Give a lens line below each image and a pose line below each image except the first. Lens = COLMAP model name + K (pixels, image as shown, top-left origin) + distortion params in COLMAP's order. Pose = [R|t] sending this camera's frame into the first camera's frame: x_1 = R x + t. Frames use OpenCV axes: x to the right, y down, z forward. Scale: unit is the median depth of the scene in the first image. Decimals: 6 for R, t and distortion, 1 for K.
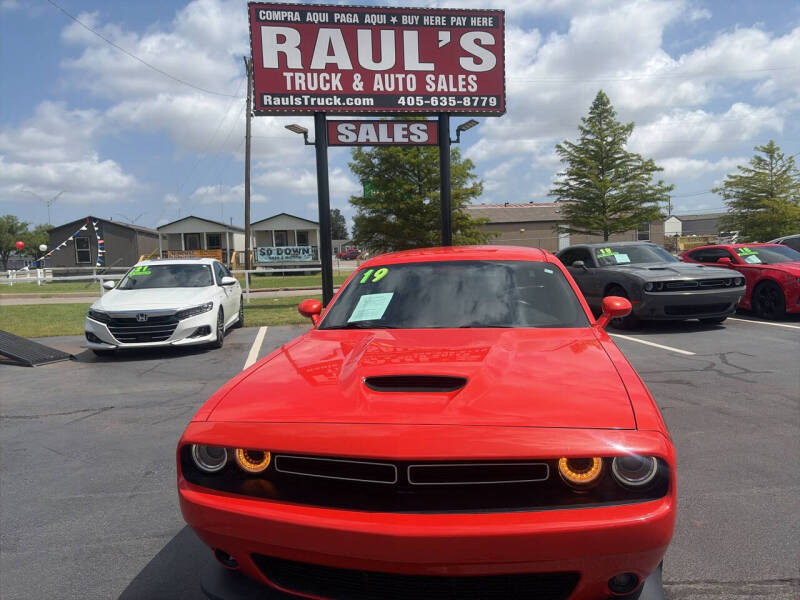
lens RADIAL K [[610.5, 0, 405.8], [0, 610.5, 300.9], [0, 0, 1]] dist [0.010783, -0.027903]
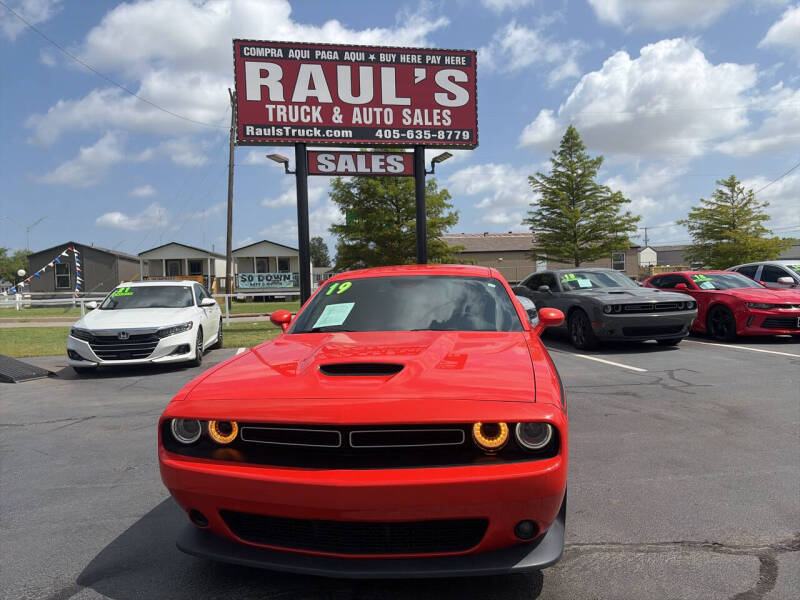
lens RADIAL K [[610.5, 0, 405.8], [0, 610.5, 300.9], [0, 0, 1]] dist [0.010783, -0.027903]
pose [[0.999570, 0.006178, 0.028648, 0.010868], [-0.004809, 0.998855, -0.047603, 0.009123], [-0.028909, 0.047445, 0.998455, -0.032721]]
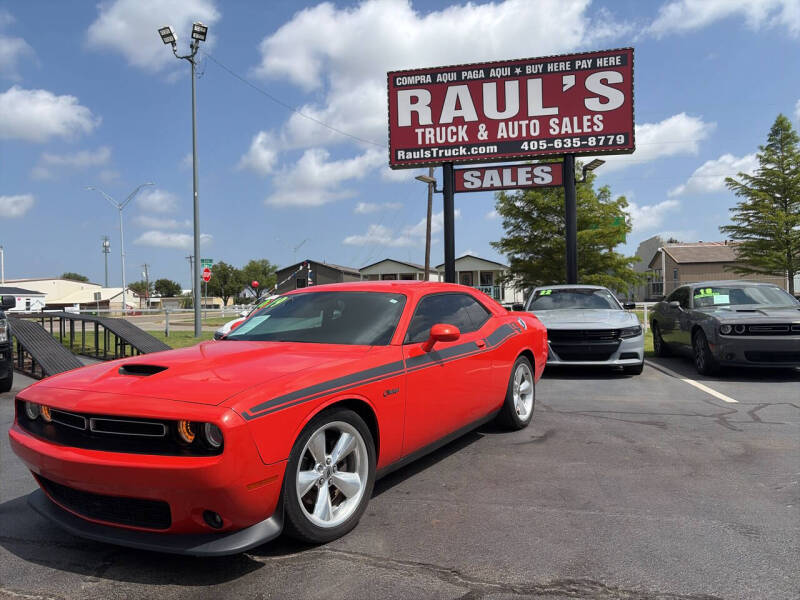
lens RADIAL K [[609.6, 0, 400.0], [0, 609.6, 300.0], [0, 0, 1]] dist [0.017383, -0.036190]
pose [[0.932548, 0.015159, -0.360727, 0.174461], [-0.039706, 0.997364, -0.060736, 0.005330], [0.358855, 0.070963, 0.930692, -0.023219]]
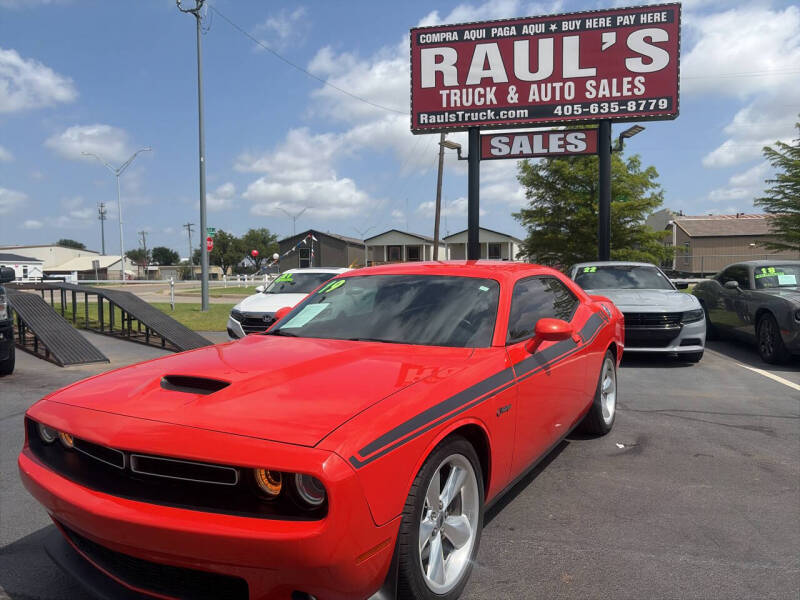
lens RADIAL K [[610.0, 0, 395.8], [0, 610.0, 305.1], [0, 0, 1]] dist [0.001345, 0.011436]
pose [[0.931419, 0.045924, -0.361039, 0.116955], [-0.050779, 0.998702, -0.003966, -0.003147], [0.360388, 0.022027, 0.932542, 0.015844]]
